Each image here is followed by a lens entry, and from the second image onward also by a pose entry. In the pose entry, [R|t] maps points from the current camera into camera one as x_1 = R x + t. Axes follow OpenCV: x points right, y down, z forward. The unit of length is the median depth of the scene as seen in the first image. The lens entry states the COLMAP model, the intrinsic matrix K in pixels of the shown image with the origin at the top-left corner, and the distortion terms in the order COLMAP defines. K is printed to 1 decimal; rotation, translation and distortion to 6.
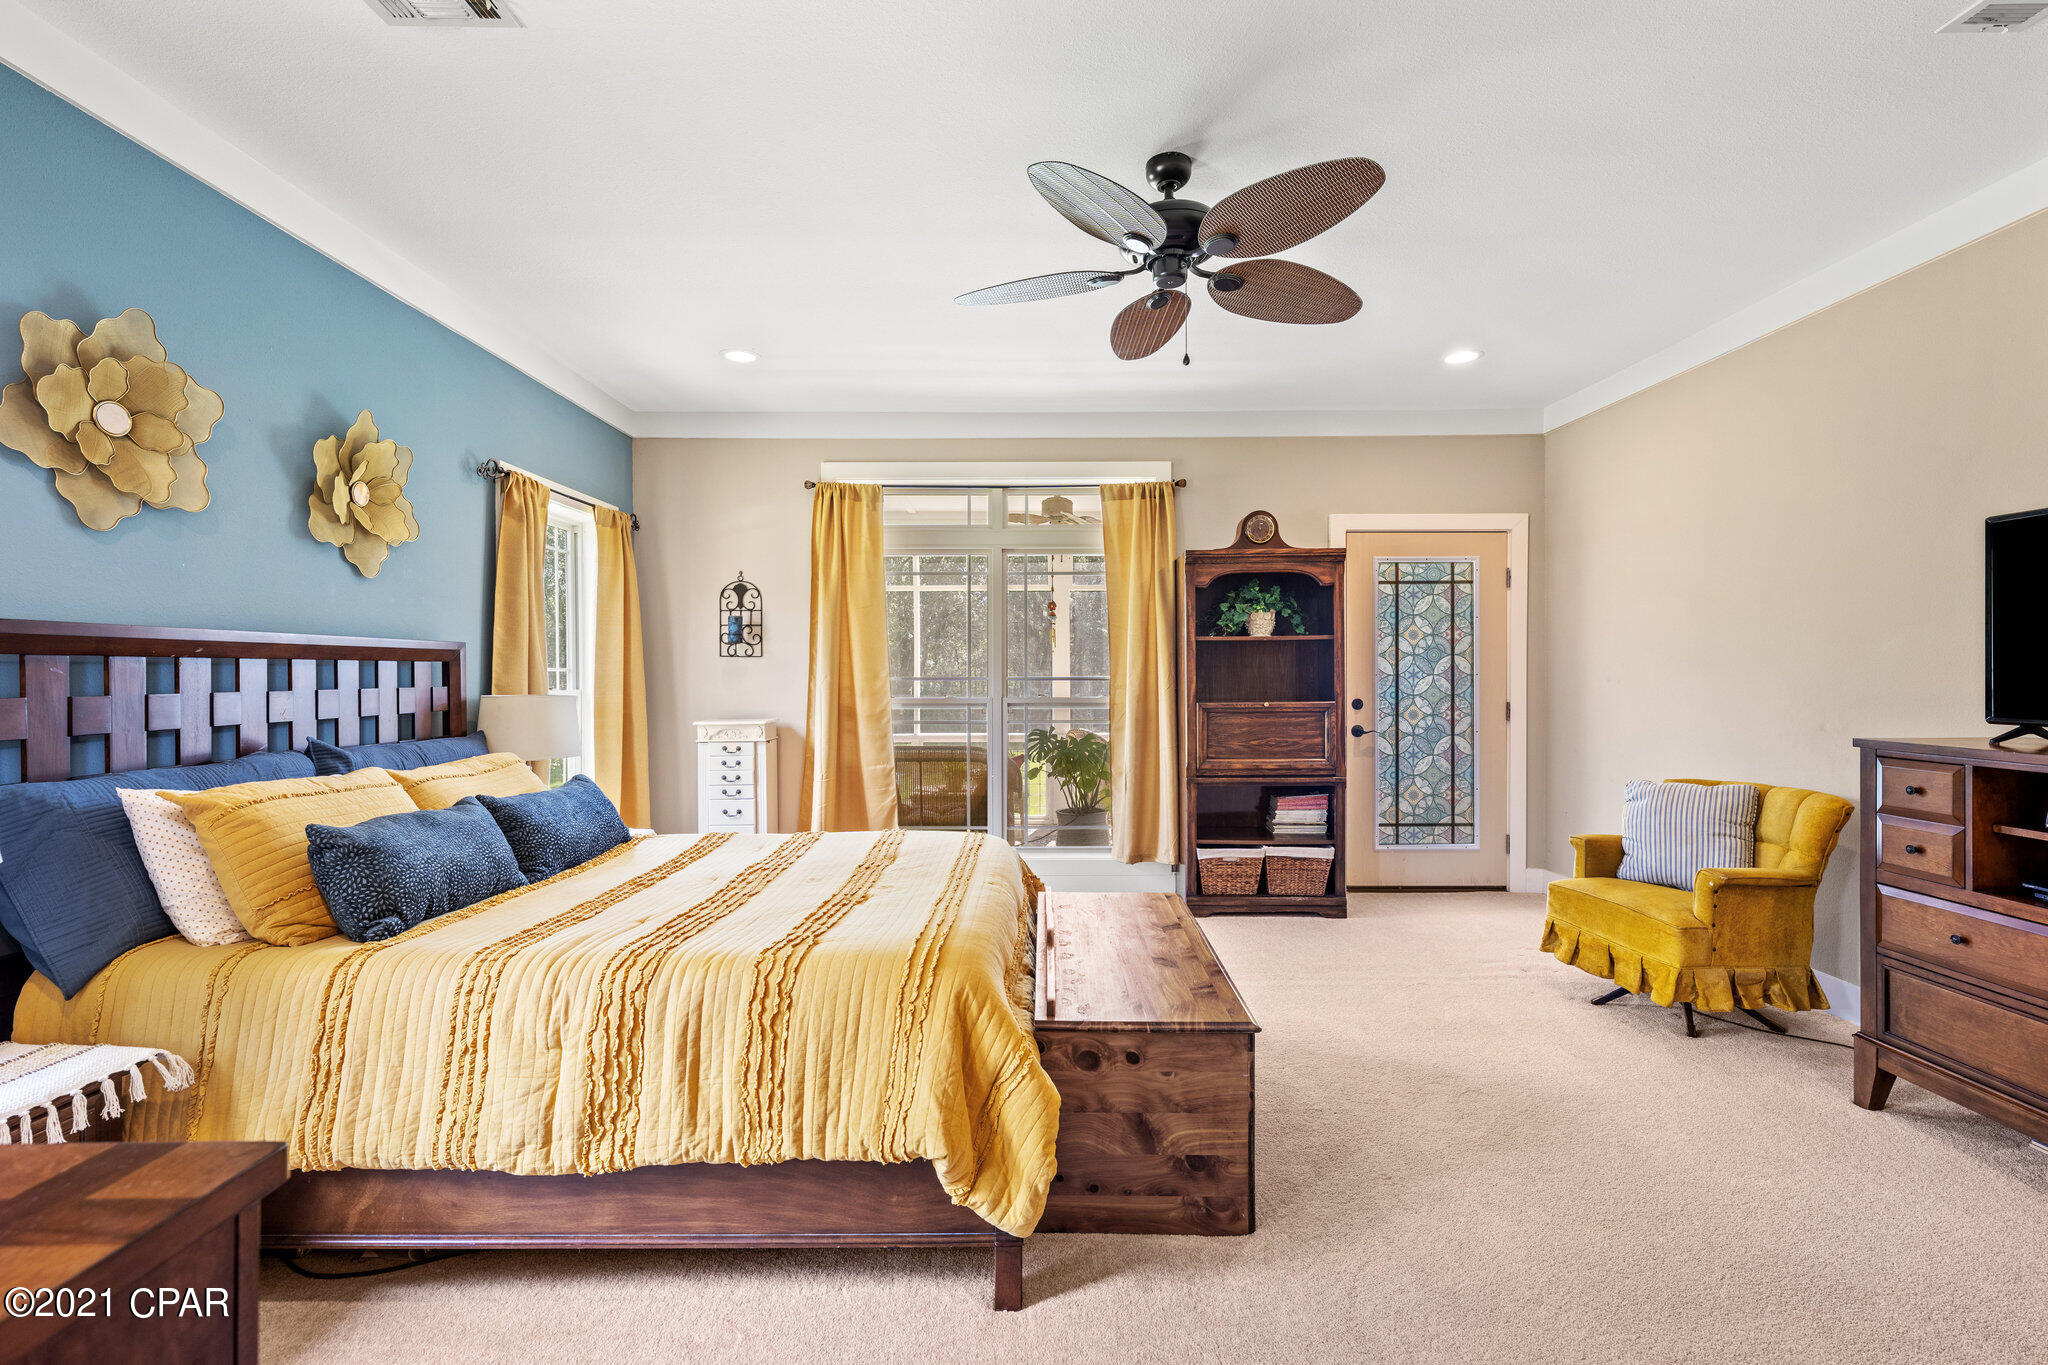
lens RADIAL K [[895.7, 0, 1024.0], [0, 895.7, 675.9], [0, 0, 1]] dist [-0.001745, -0.000555]
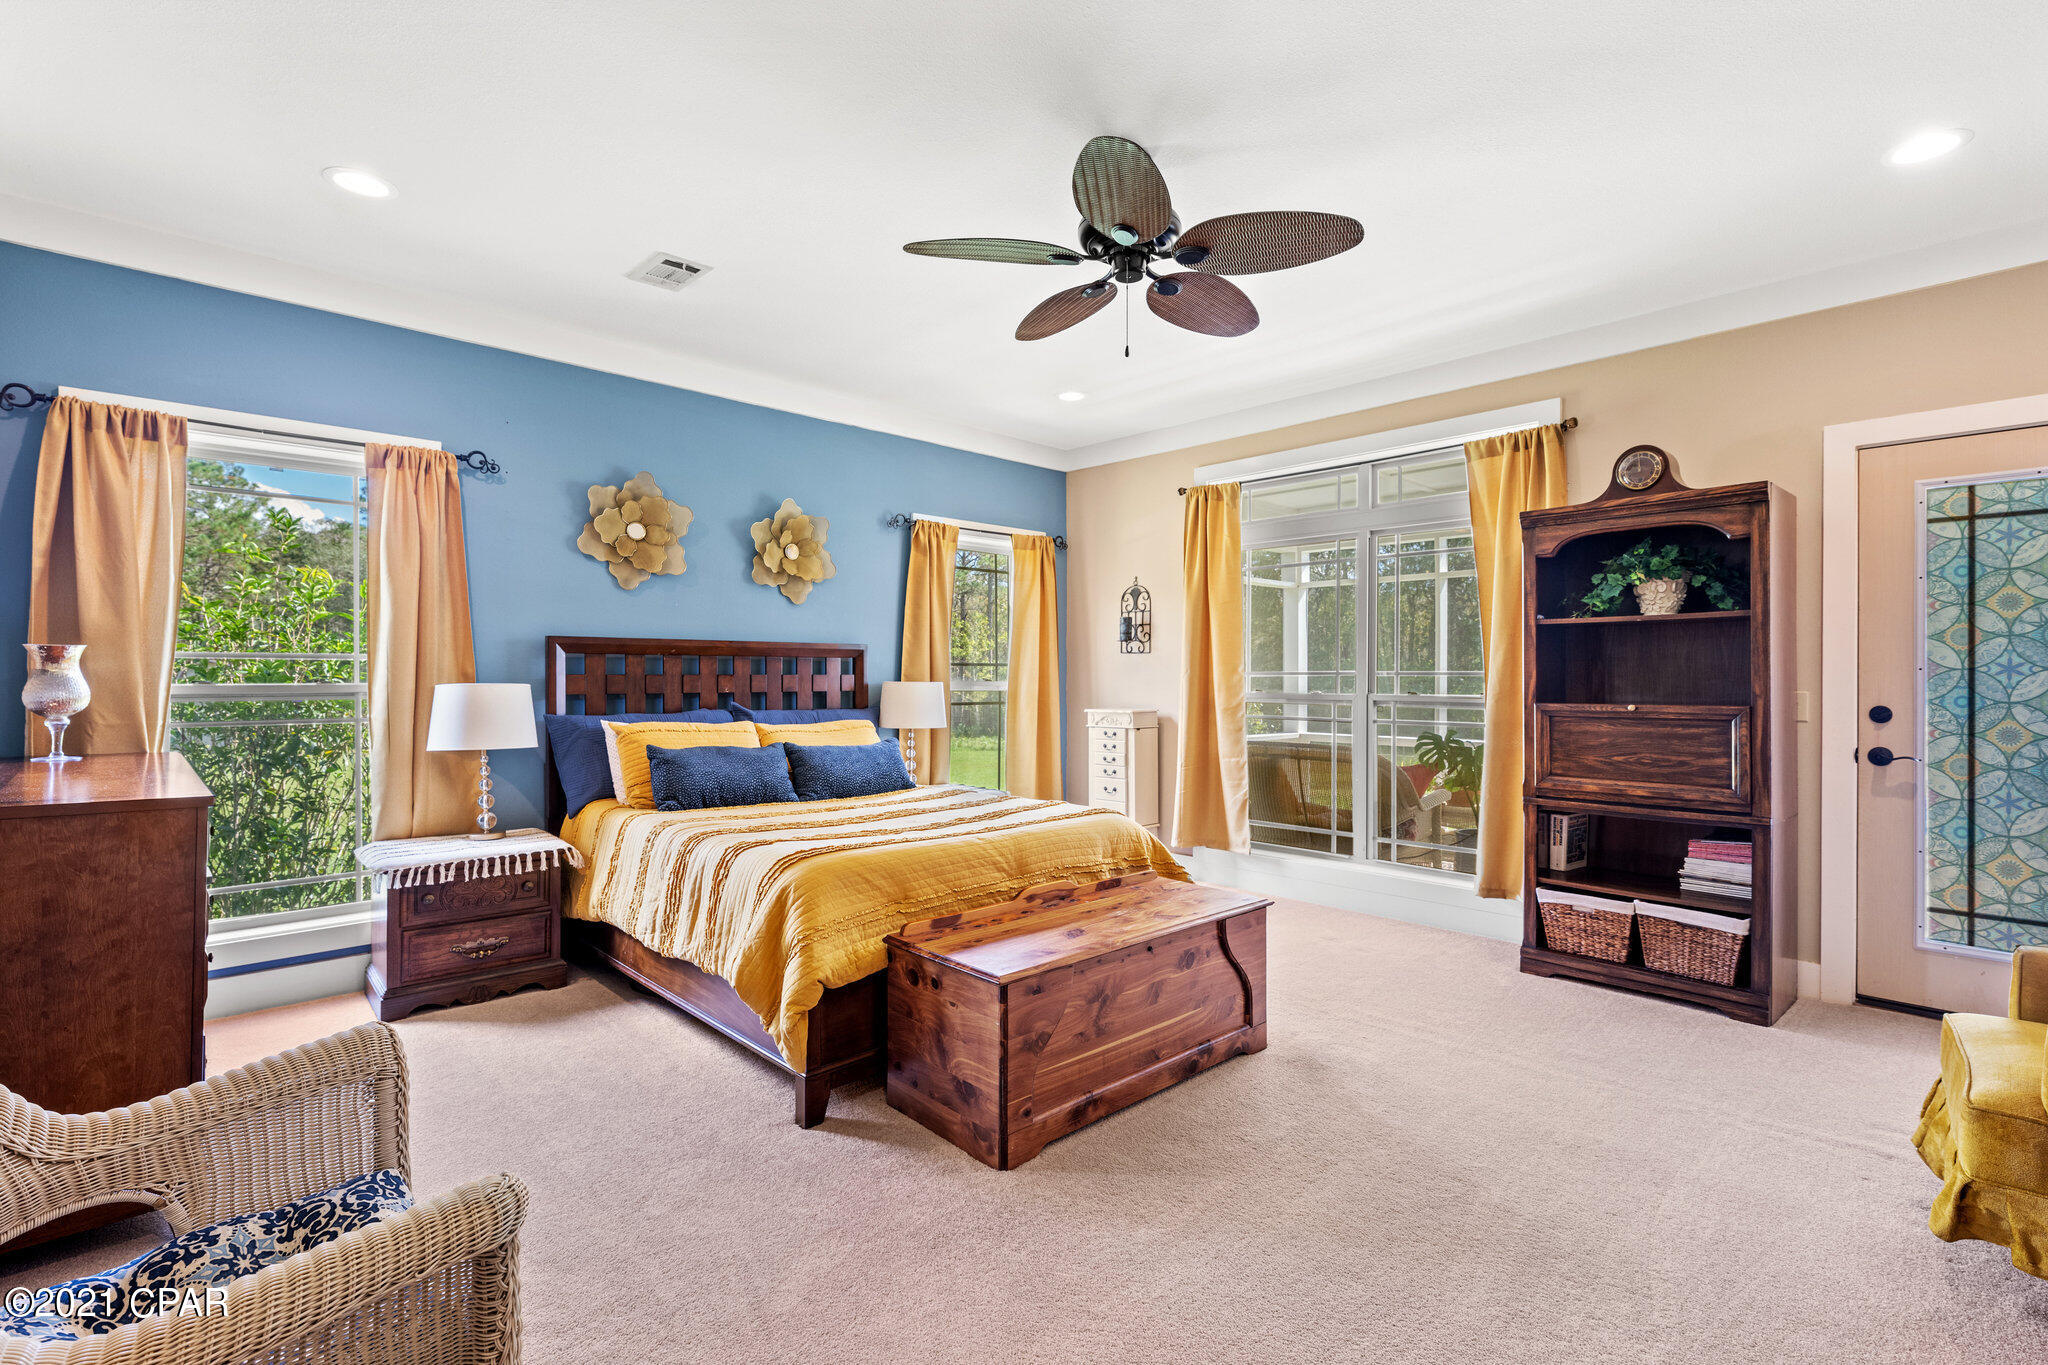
lens RADIAL K [[937.3, 0, 1024.7], [0, 937.3, 677.8], [0, 0, 1]] dist [0.001892, -0.000072]
pose [[0.689359, 0.005998, -0.724395, 0.479291], [-0.006426, 0.999977, 0.002164, 0.008520], [0.724391, 0.003163, 0.689382, 0.101442]]
